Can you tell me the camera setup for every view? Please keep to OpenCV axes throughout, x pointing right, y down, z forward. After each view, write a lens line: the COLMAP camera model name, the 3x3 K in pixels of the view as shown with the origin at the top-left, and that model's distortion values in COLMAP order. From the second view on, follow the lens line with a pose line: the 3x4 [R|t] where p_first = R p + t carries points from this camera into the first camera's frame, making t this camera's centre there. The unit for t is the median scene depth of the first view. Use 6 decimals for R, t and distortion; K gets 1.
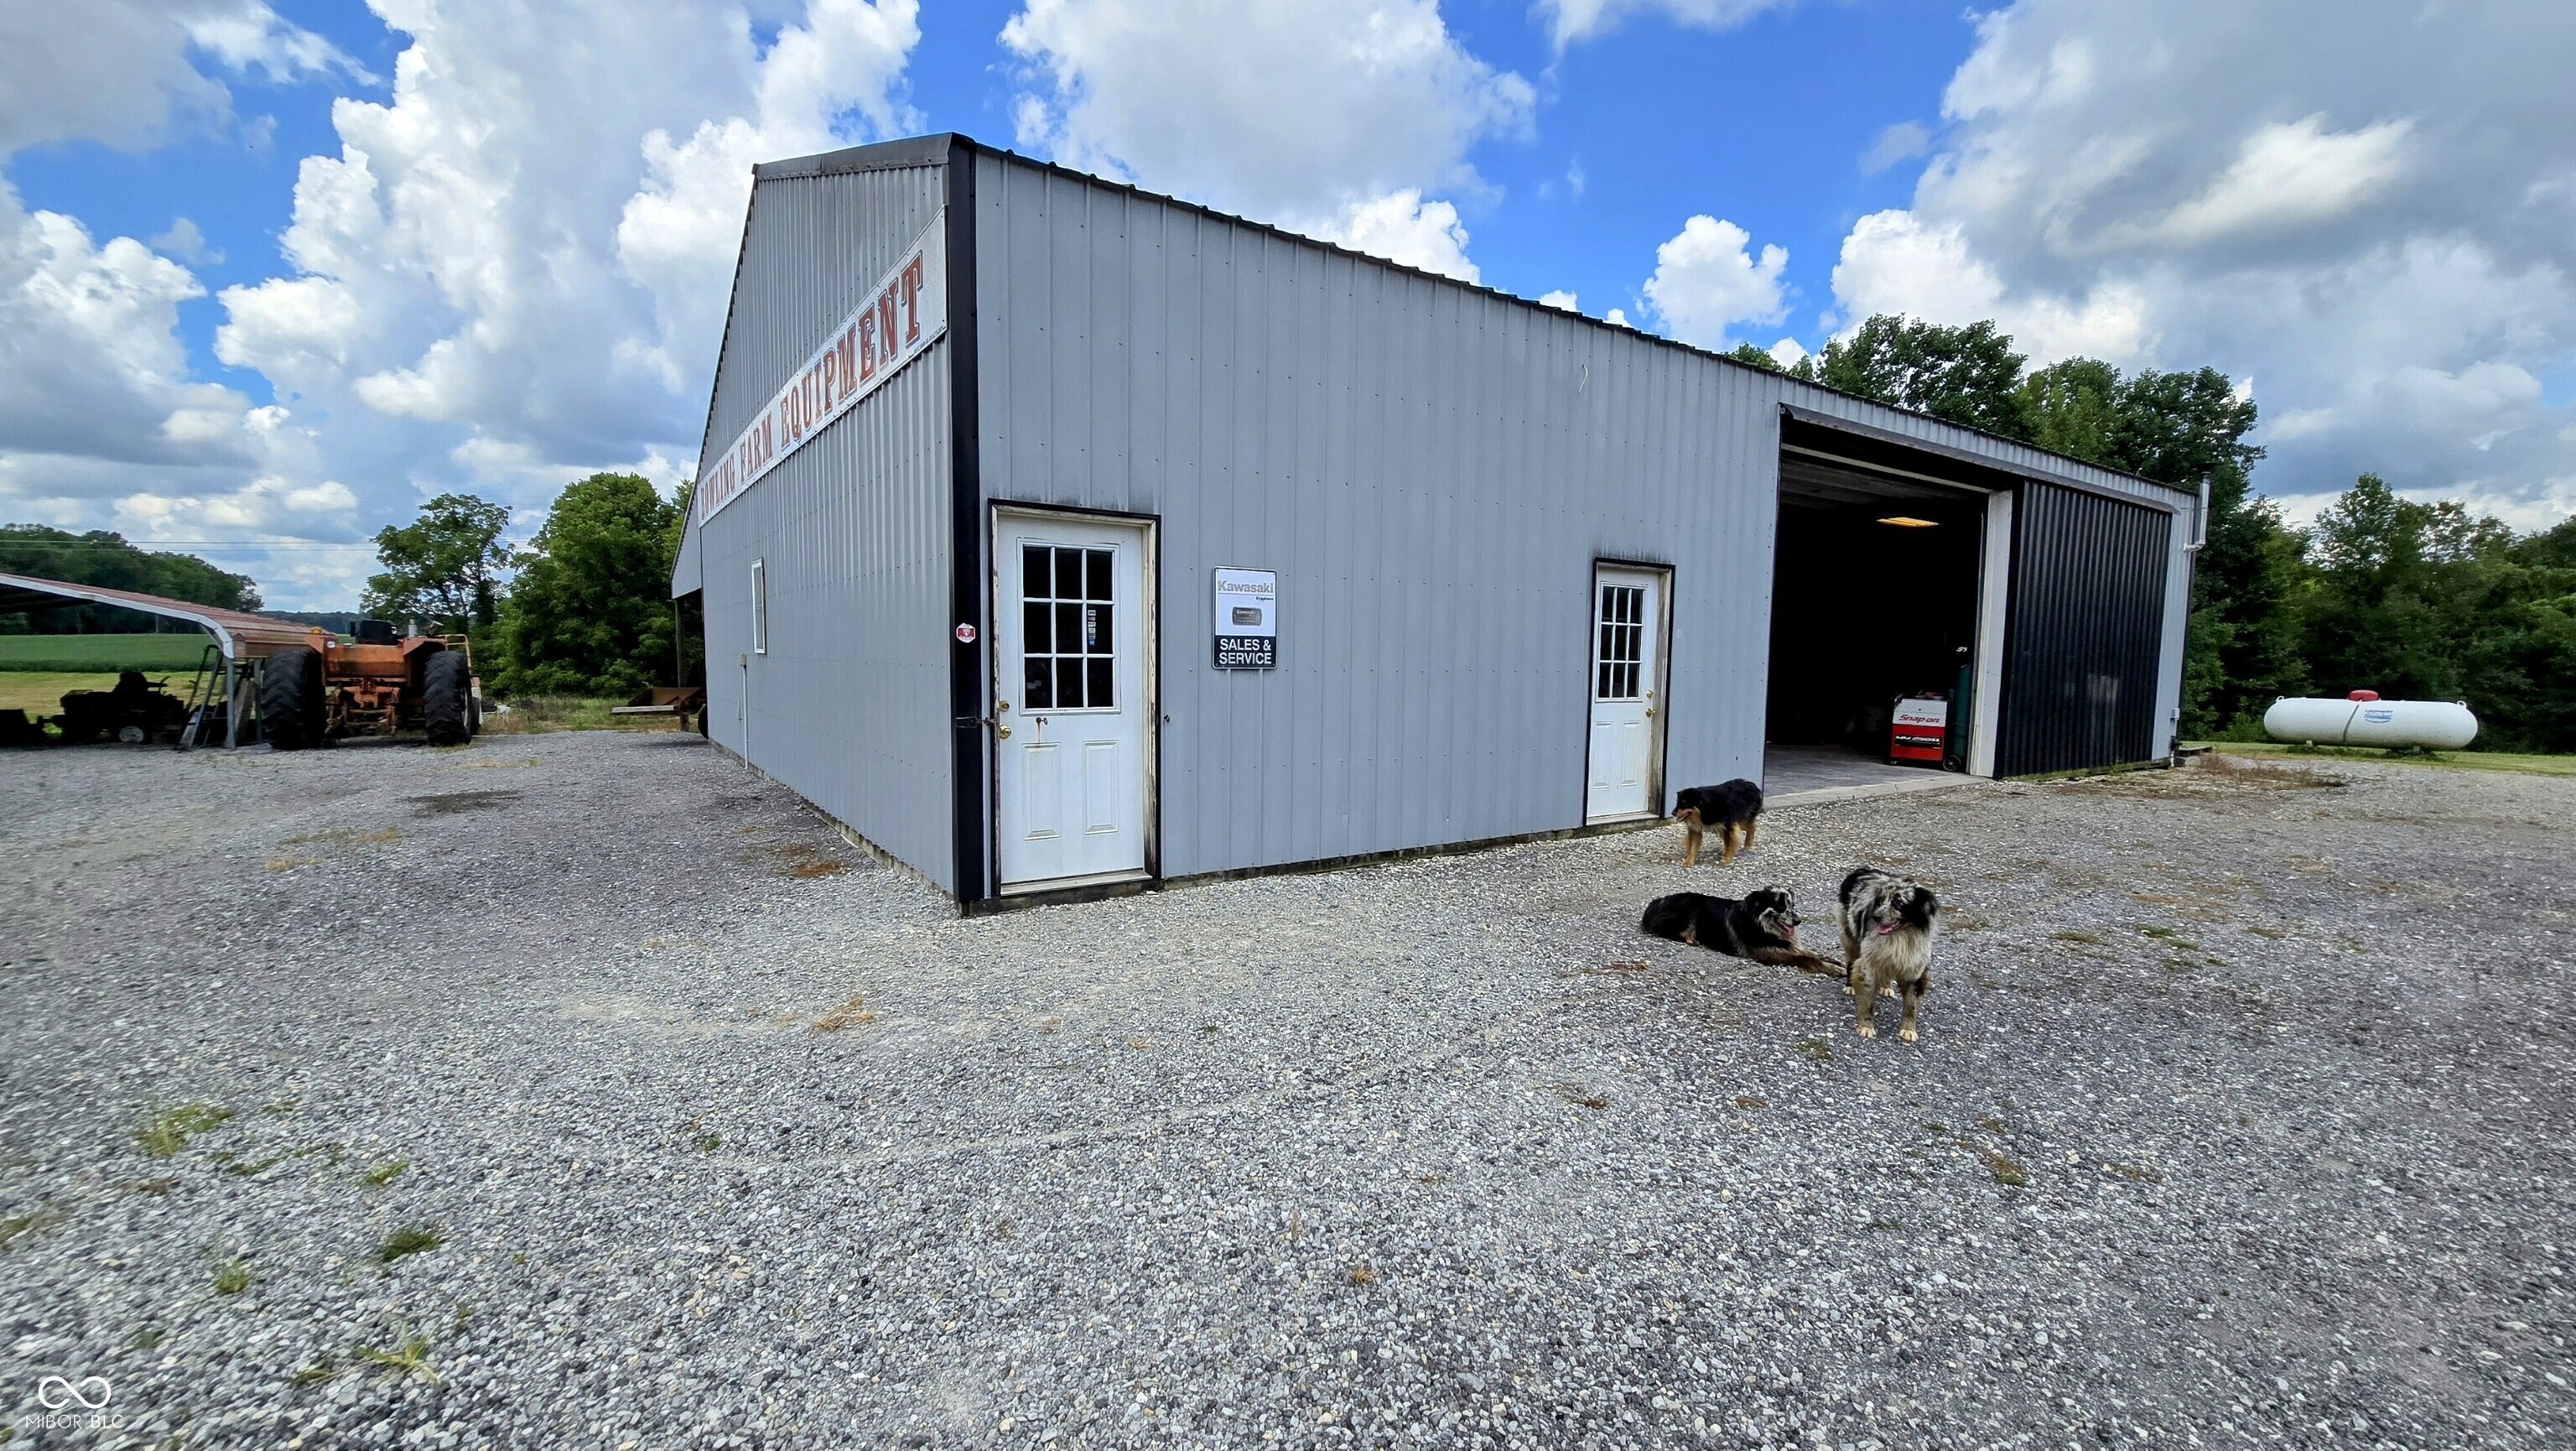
lens RADIAL K [[1066.8, 0, 1275.2], [0, 1066.8, 761.4], [0, 0, 1]] dist [-0.000269, -0.006750]
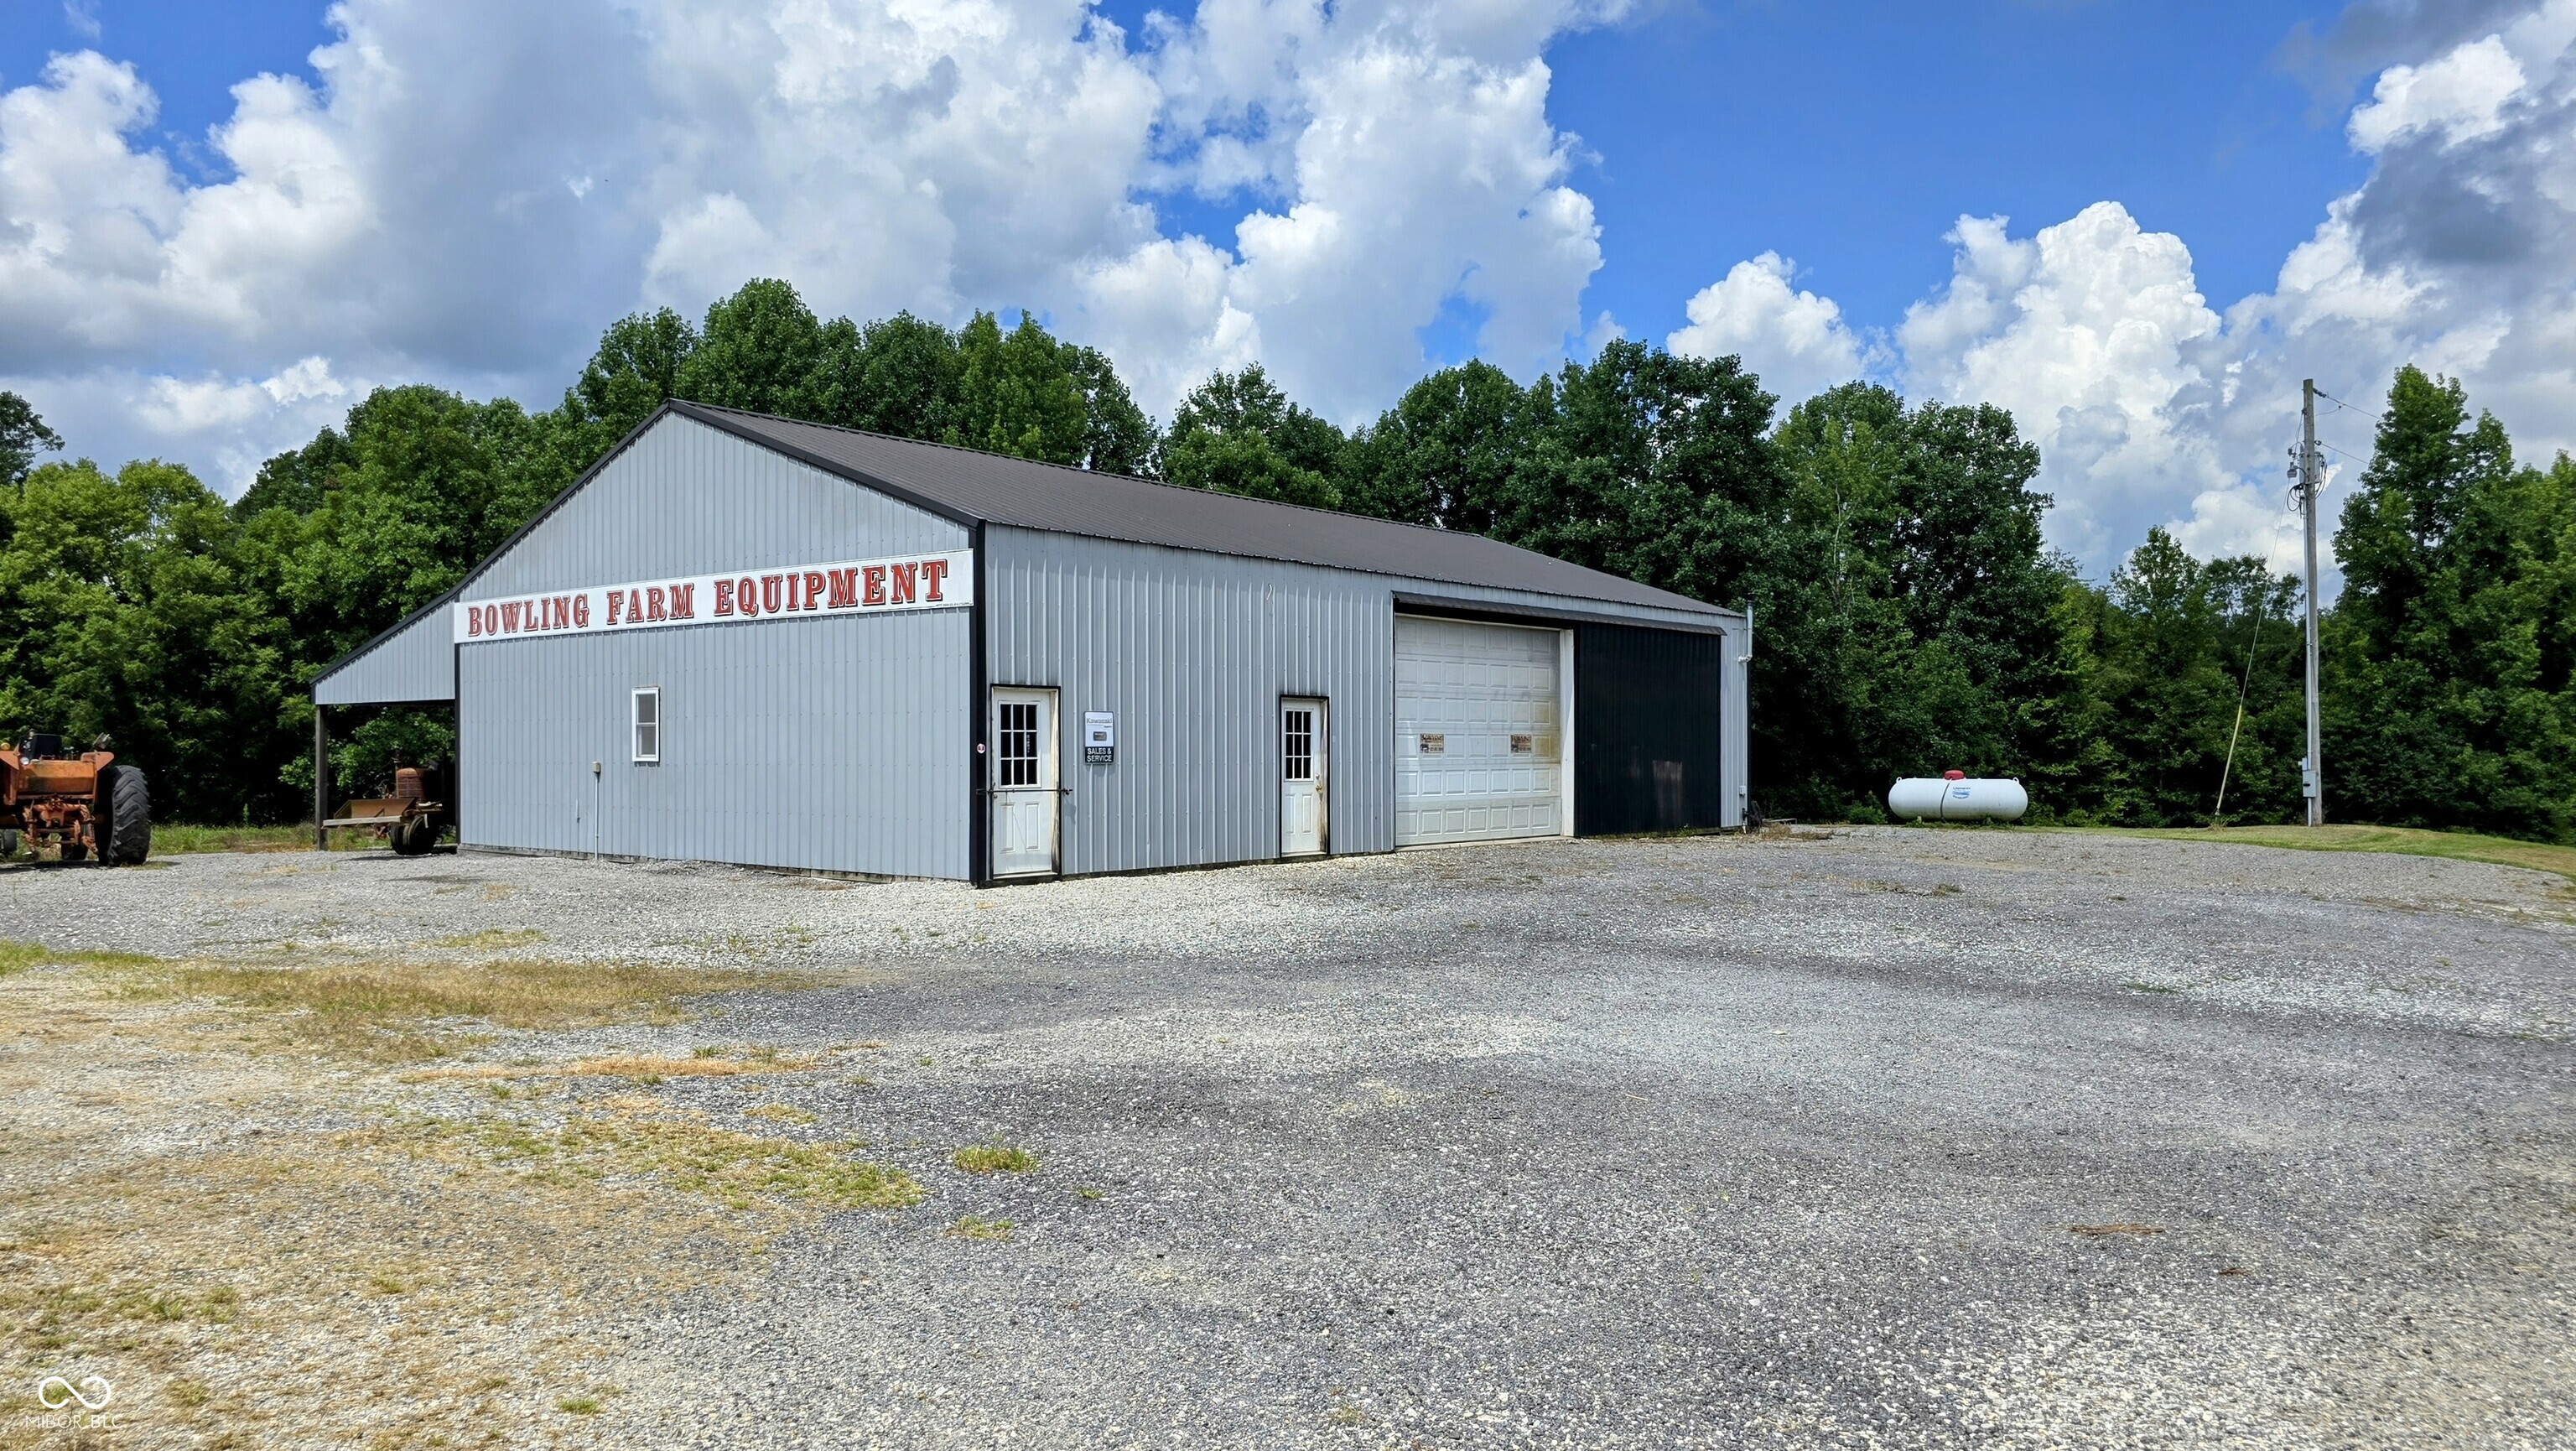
lens RADIAL K [[1805.7, 0, 1288.0], [0, 1805.7, 725.5], [0, 0, 1]] dist [0.000837, -0.000477]
pose [[0.964112, -0.012091, 0.265220, -0.419920], [0.041912, 0.993368, -0.107069, 0.153137], [-0.262166, 0.114342, 0.958225, -1.635136]]
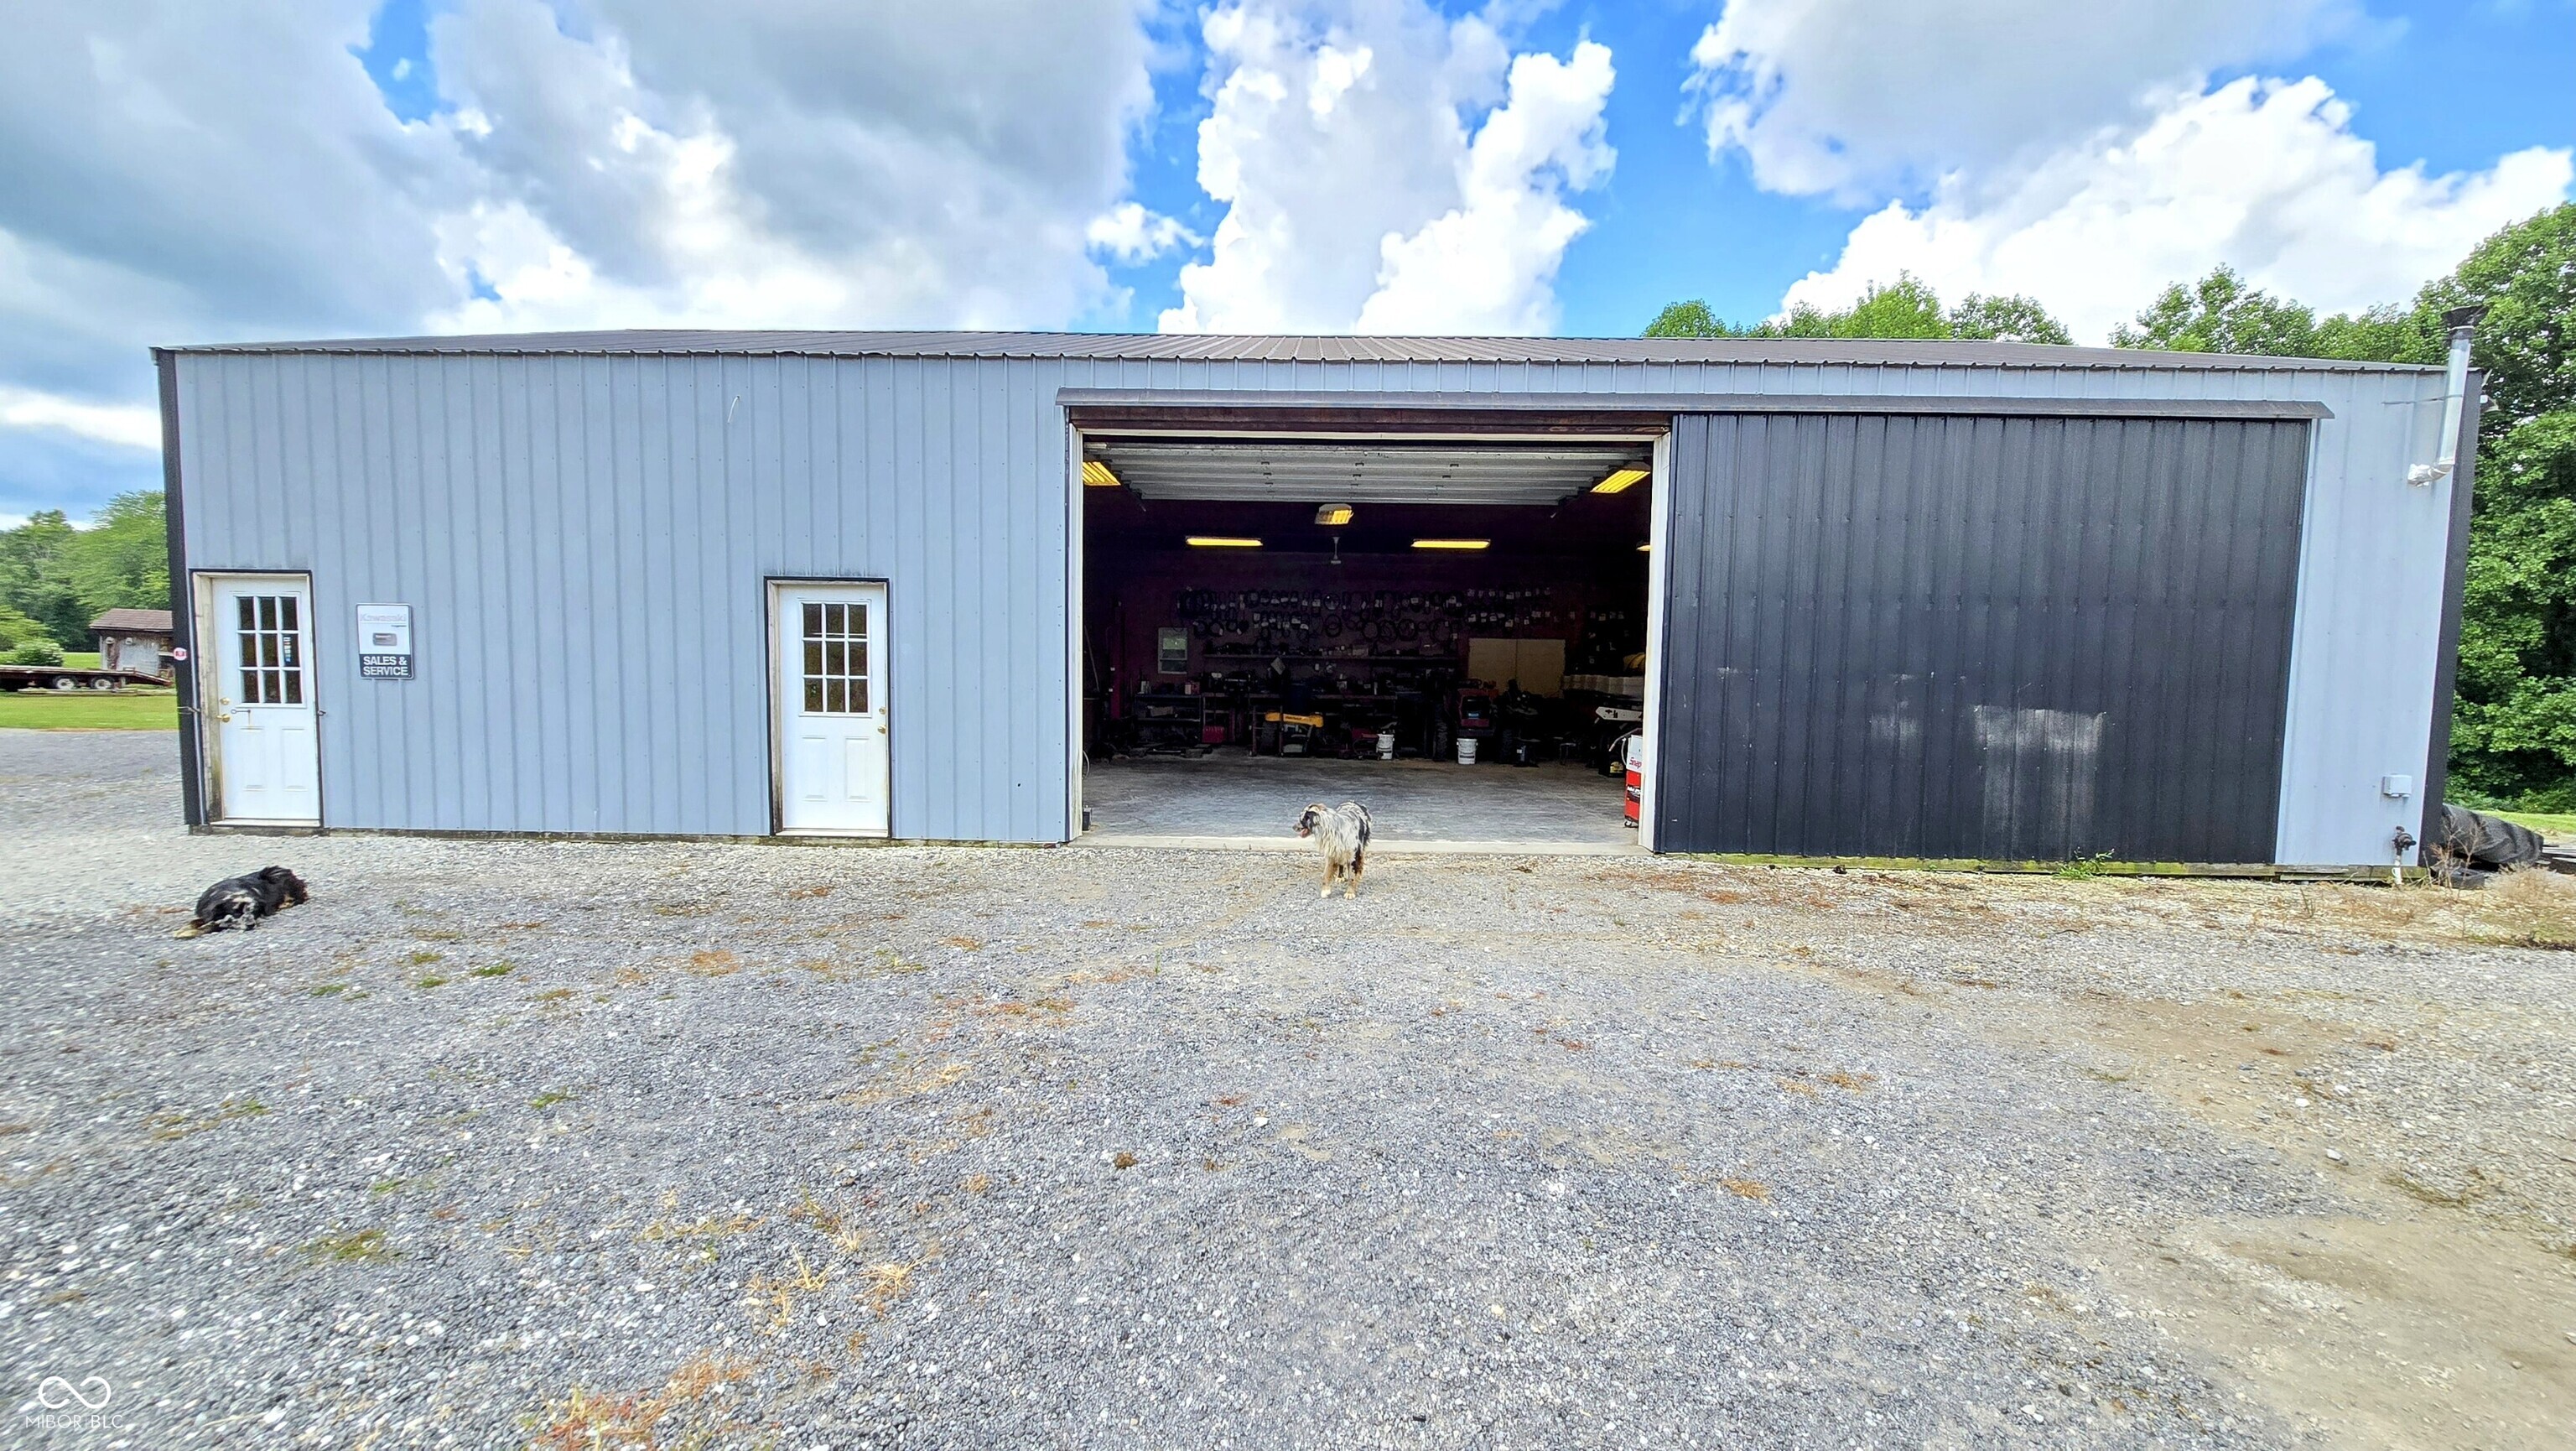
lens RADIAL K [[1051.5, 0, 1281.8], [0, 1051.5, 737.6], [0, 0, 1]] dist [-0.001747, -0.001267]
pose [[0.810740, 0.038989, -0.584106, 1.269444], [-0.061162, 0.997960, -0.018280, -0.044044], [0.582202, 0.050546, 0.811471, 0.451163]]
